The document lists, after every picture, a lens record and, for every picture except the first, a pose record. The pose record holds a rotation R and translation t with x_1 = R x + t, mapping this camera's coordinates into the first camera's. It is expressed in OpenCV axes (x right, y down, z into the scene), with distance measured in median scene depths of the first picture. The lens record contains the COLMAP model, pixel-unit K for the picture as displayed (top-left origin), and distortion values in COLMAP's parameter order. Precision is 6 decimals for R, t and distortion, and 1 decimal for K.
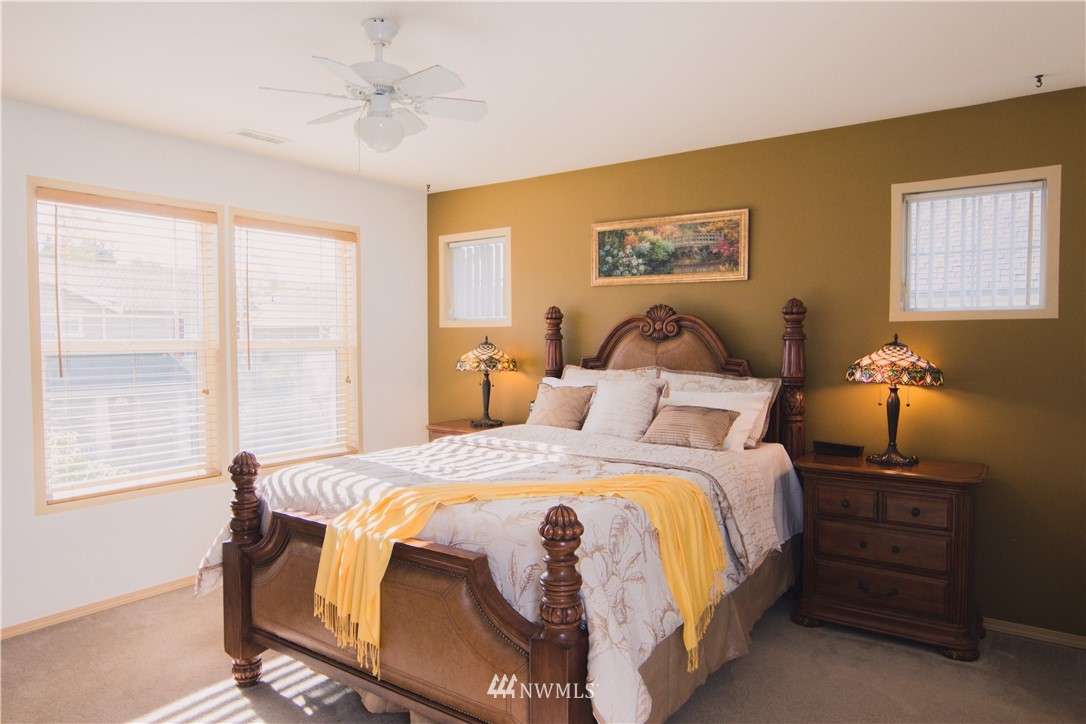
lens RADIAL K [[685.8, 0, 544.2], [0, 685.8, 361.9], [0, 0, 1]] dist [-0.027034, 0.007423]
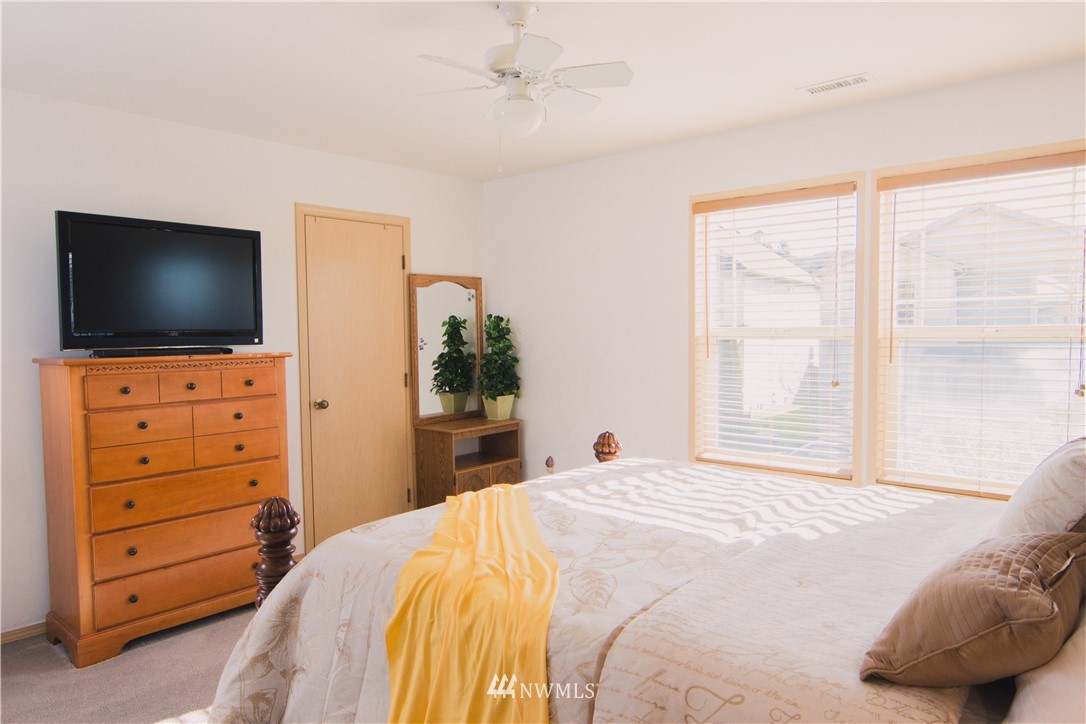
lens RADIAL K [[685.8, 0, 543.8], [0, 685.8, 363.4], [0, 0, 1]] dist [-0.027034, 0.007423]
pose [[-0.096421, 0.057180, -0.993697, 0.454431], [-0.022640, 0.997964, 0.059622, -0.029320], [0.995083, 0.028247, -0.094930, 0.708359]]
